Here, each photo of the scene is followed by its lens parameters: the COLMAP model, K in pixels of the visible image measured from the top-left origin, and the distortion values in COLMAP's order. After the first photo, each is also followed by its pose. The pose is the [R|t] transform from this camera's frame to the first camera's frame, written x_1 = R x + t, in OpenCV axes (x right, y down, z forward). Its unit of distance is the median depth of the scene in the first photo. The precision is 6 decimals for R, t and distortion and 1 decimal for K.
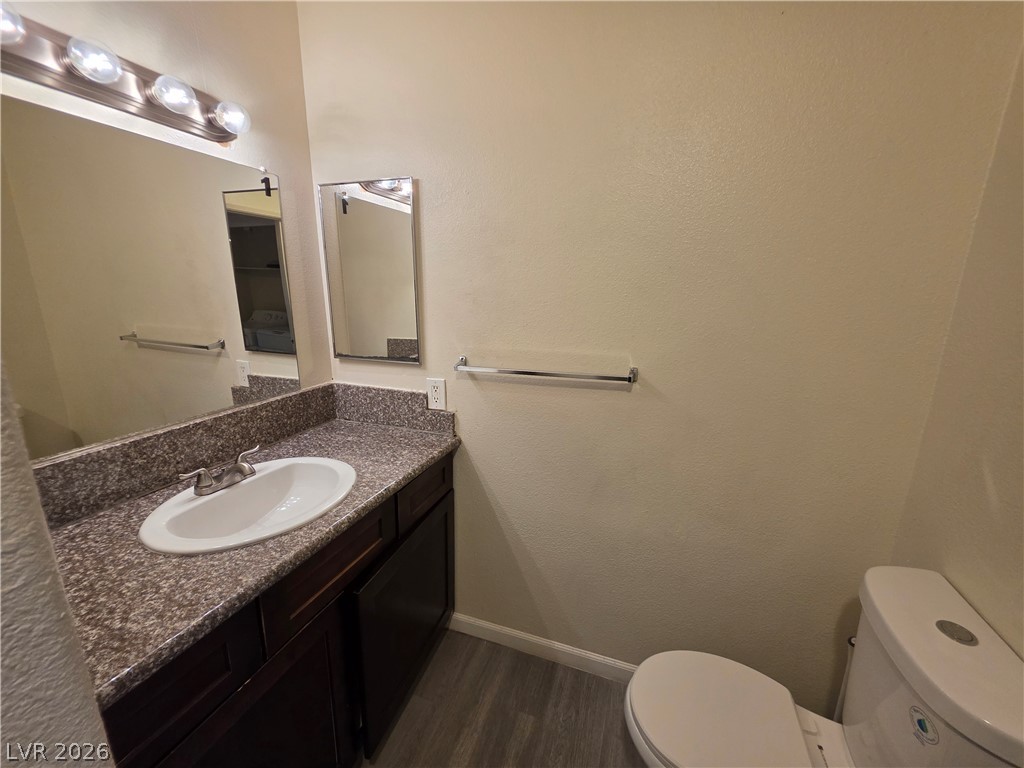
lens RADIAL K [[416.4, 0, 516.9], [0, 416.4, 383.7], [0, 0, 1]] dist [0.000162, 0.000635]
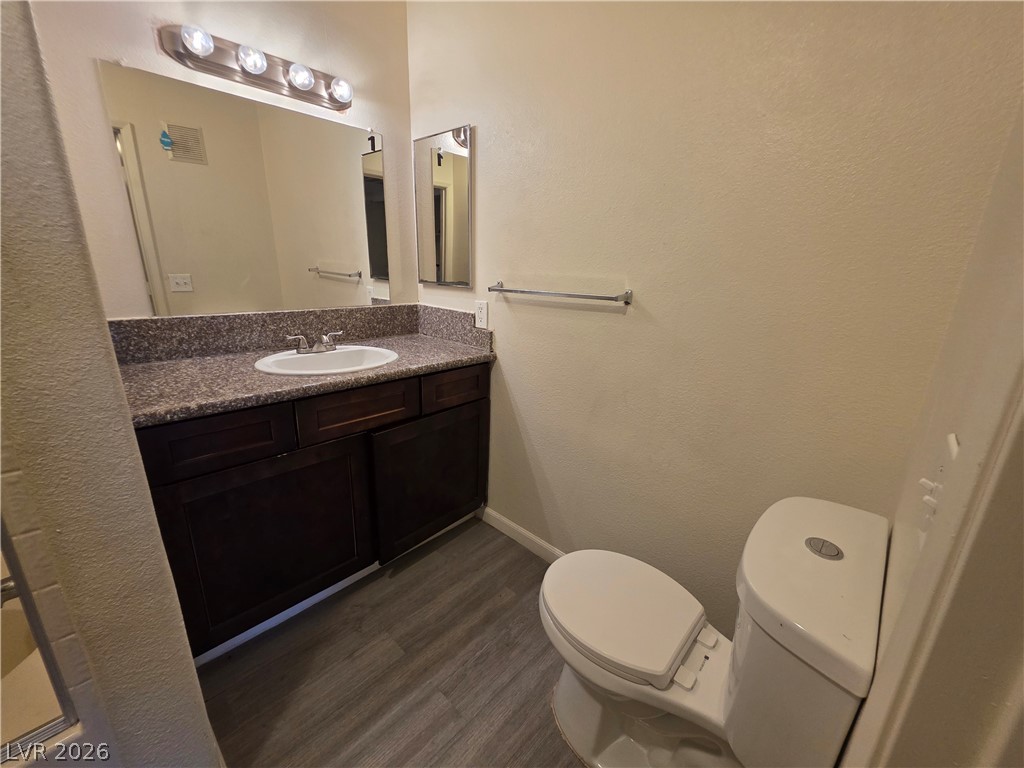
lens RADIAL K [[416.4, 0, 516.9], [0, 416.4, 383.7], [0, 0, 1]] dist [0.000162, 0.000635]
pose [[0.913805, 0.130714, -0.384544, 0.390795], [-0.113251, 0.991249, 0.067823, 0.131658], [0.390044, -0.018427, 0.920612, -0.054690]]
